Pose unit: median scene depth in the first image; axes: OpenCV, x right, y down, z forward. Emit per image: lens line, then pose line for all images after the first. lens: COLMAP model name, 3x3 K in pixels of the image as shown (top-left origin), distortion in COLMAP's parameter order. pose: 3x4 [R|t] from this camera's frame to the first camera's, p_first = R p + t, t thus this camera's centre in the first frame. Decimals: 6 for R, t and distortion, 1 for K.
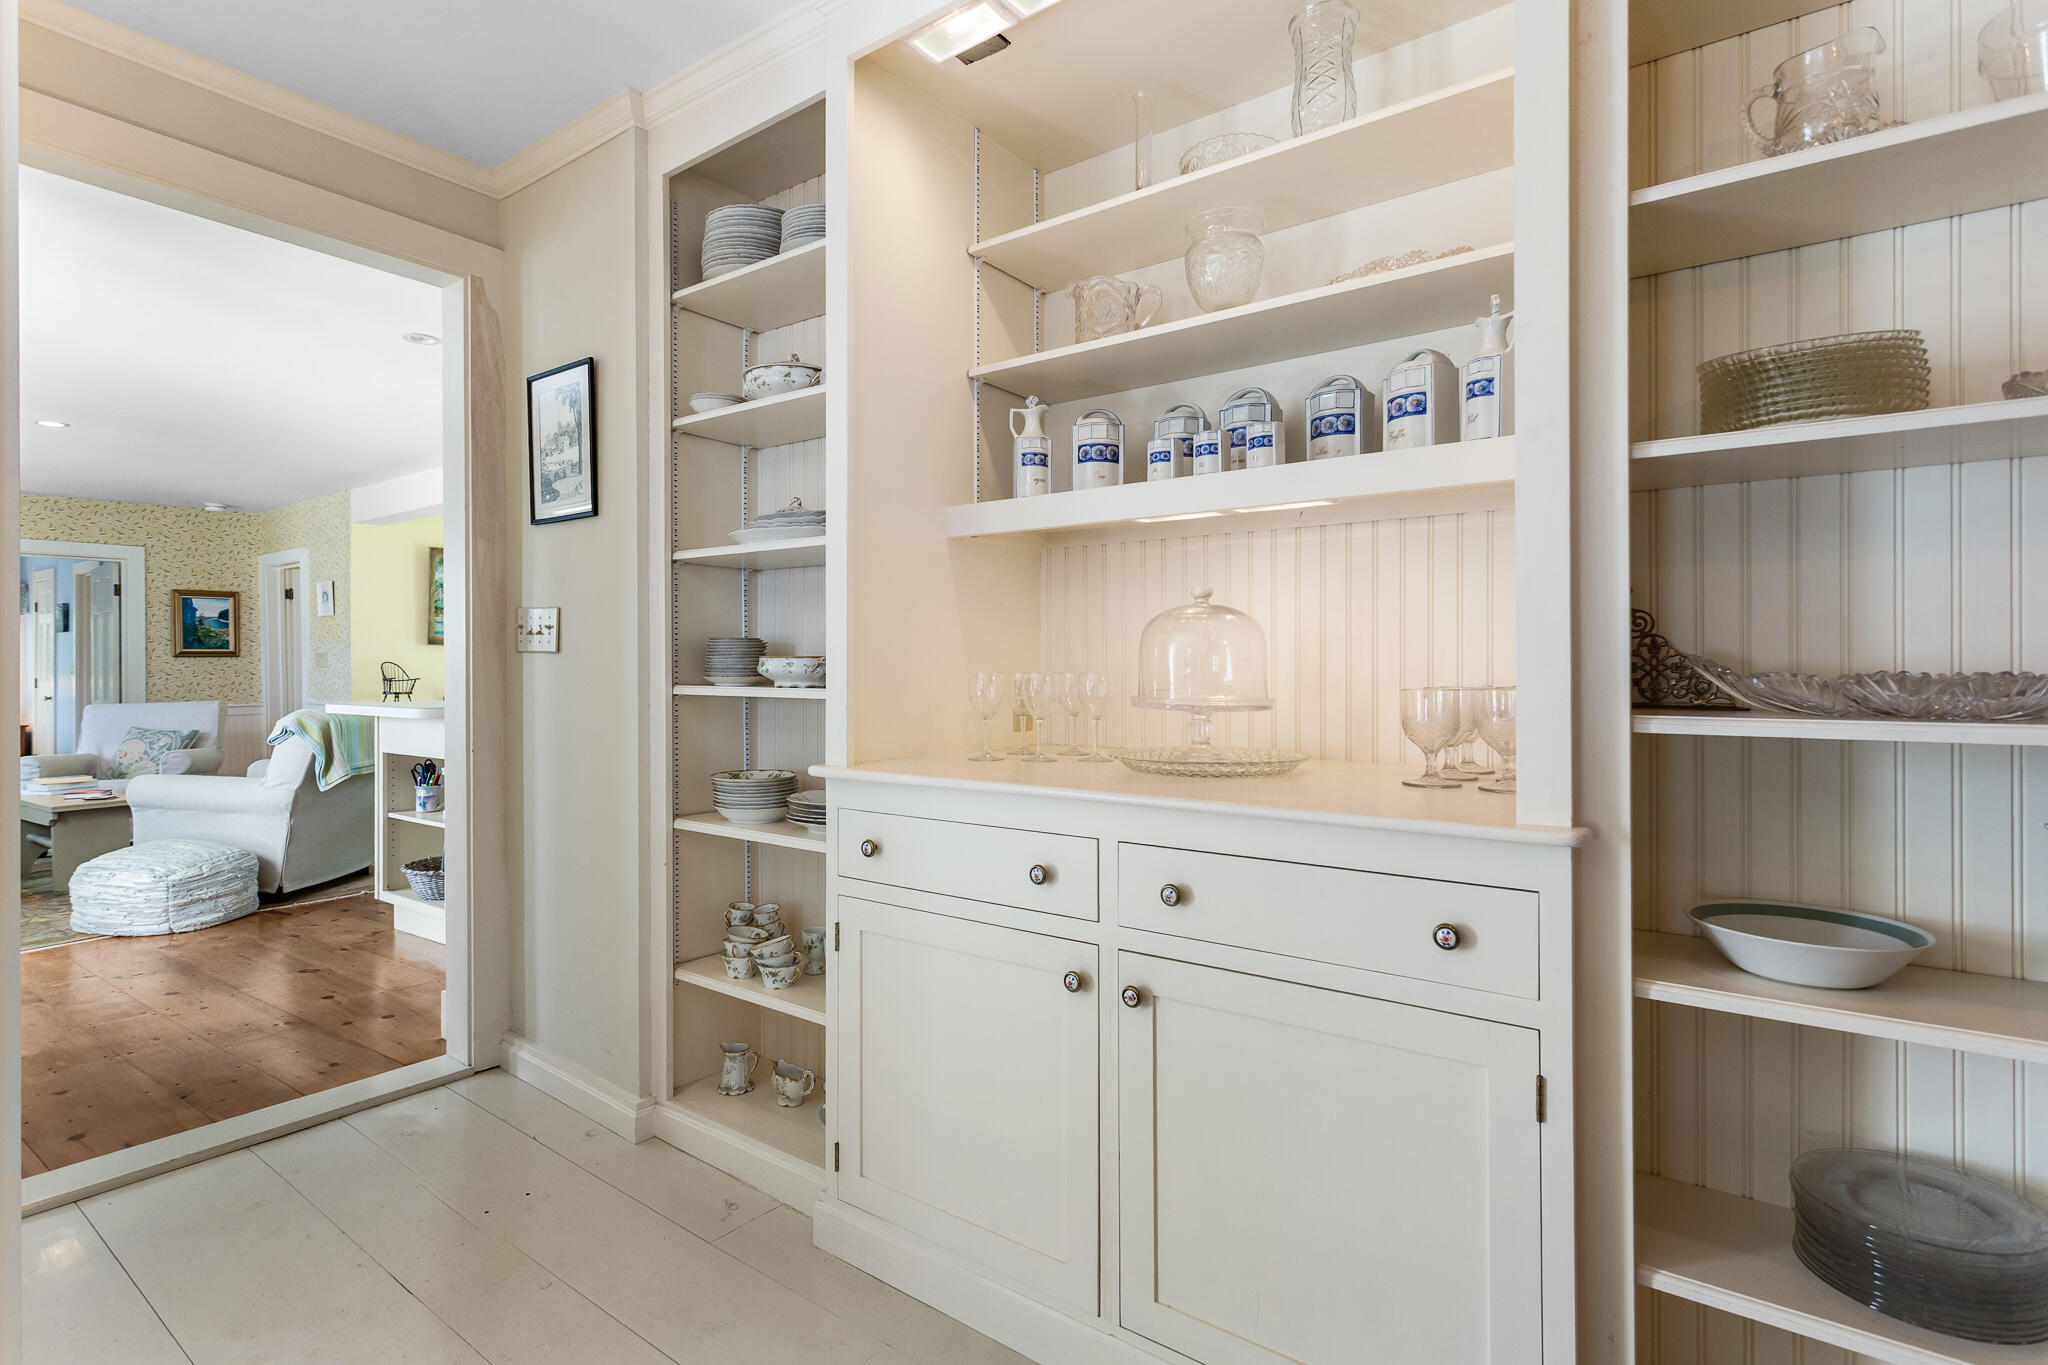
lens RADIAL K [[991.2, 0, 1026.3], [0, 991.2, 679.4], [0, 0, 1]] dist [-0.000562, 0.000681]
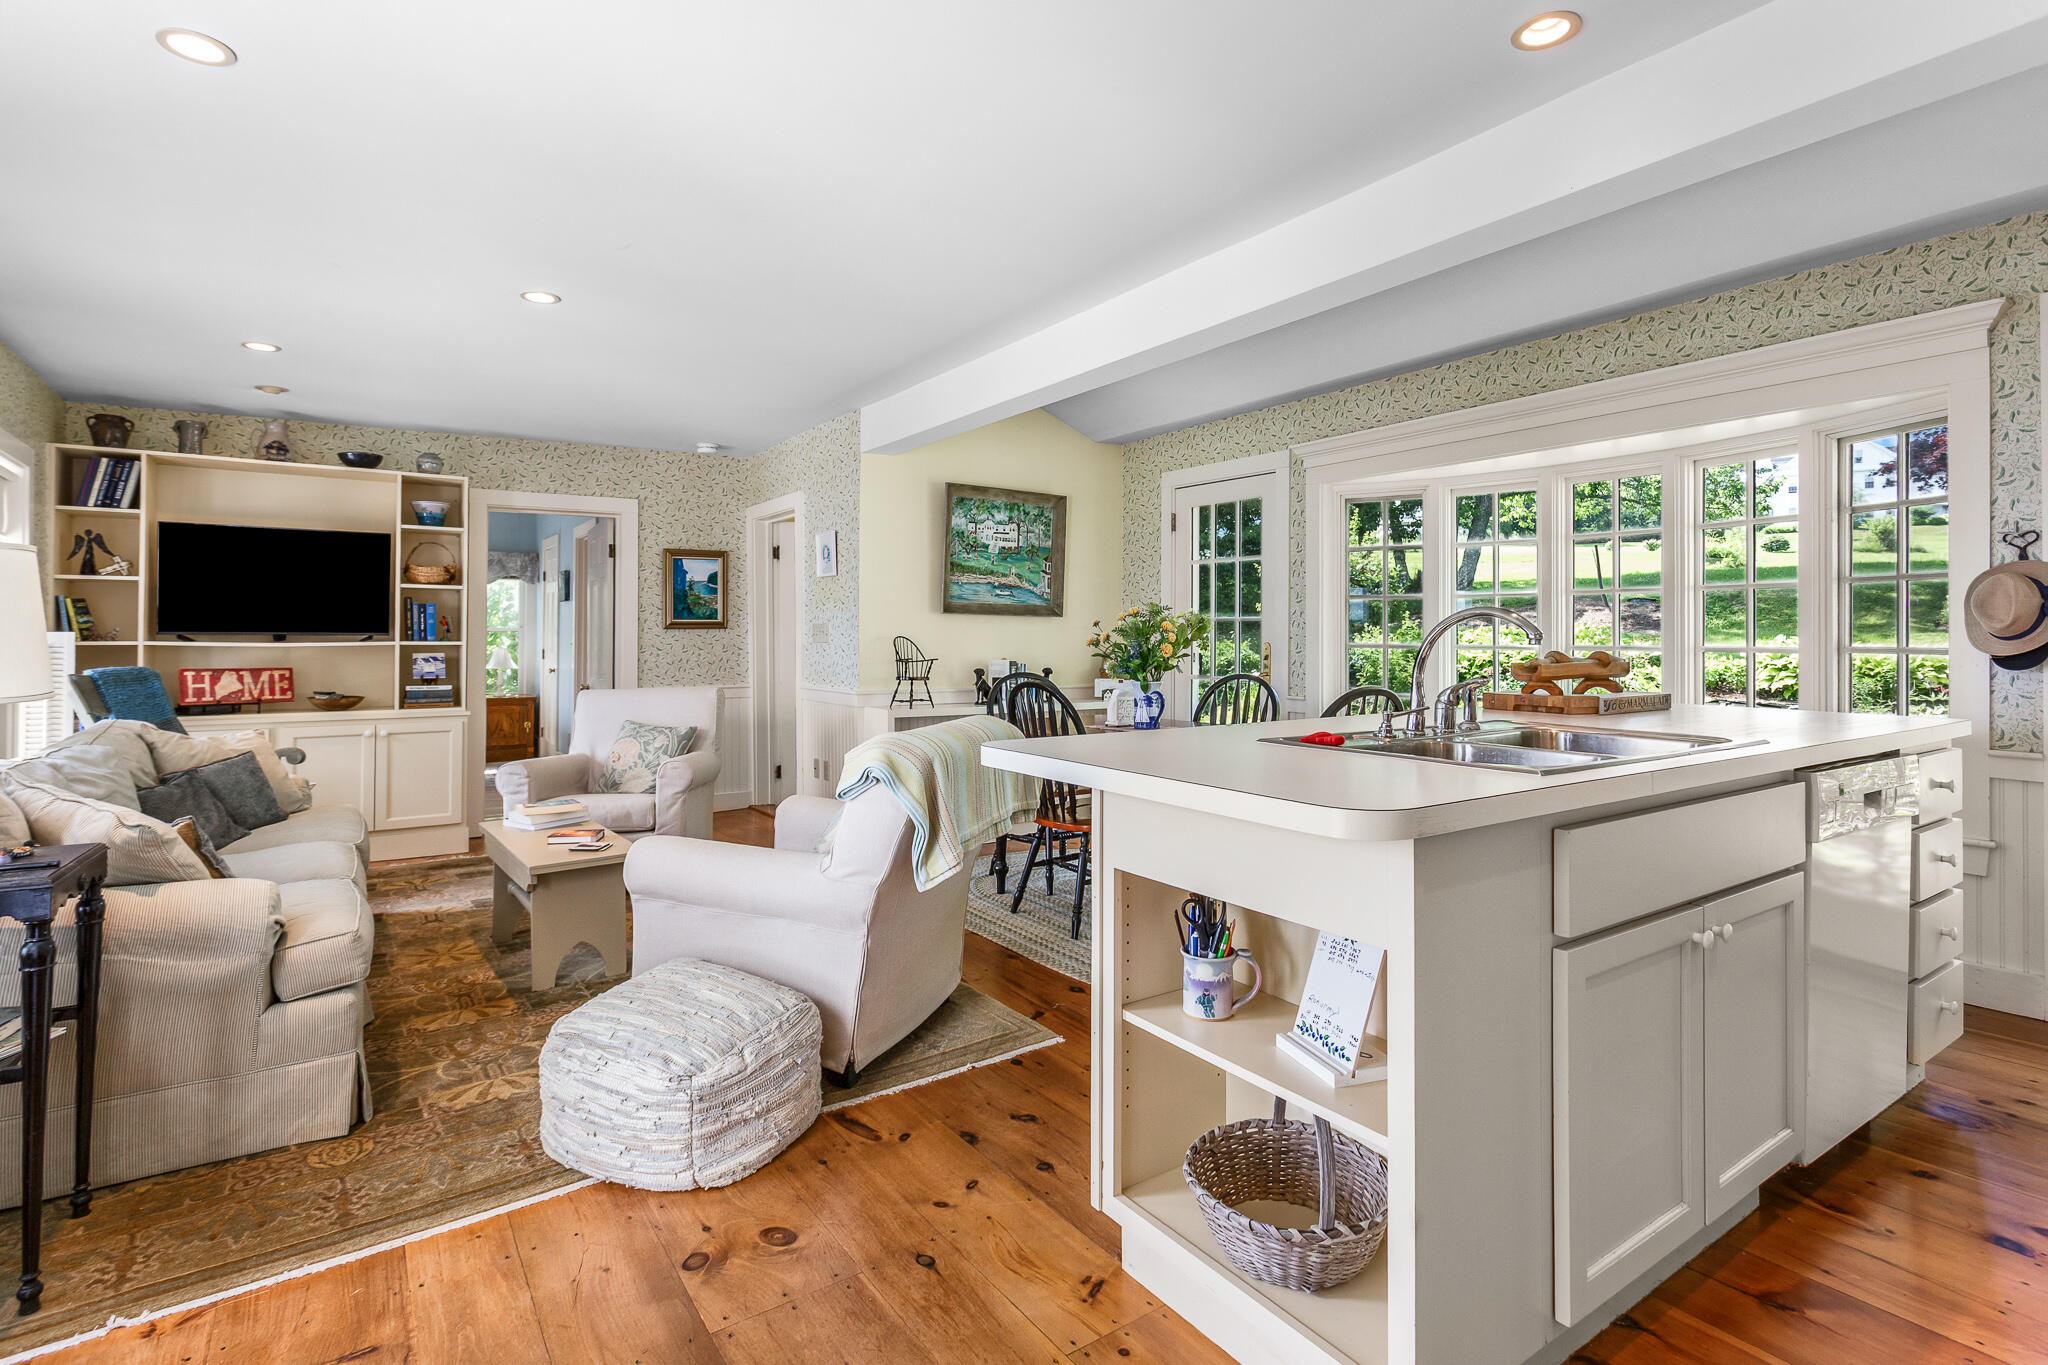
lens RADIAL K [[991.2, 0, 1034.3], [0, 991.2, 638.5], [0, 0, 1]] dist [-0.000562, 0.000681]
pose [[0.943737, 0.004209, -0.330669, -0.304343], [-0.006469, 0.999963, -0.005734, -0.012511], [0.330632, 0.007551, 0.943729, 0.329674]]
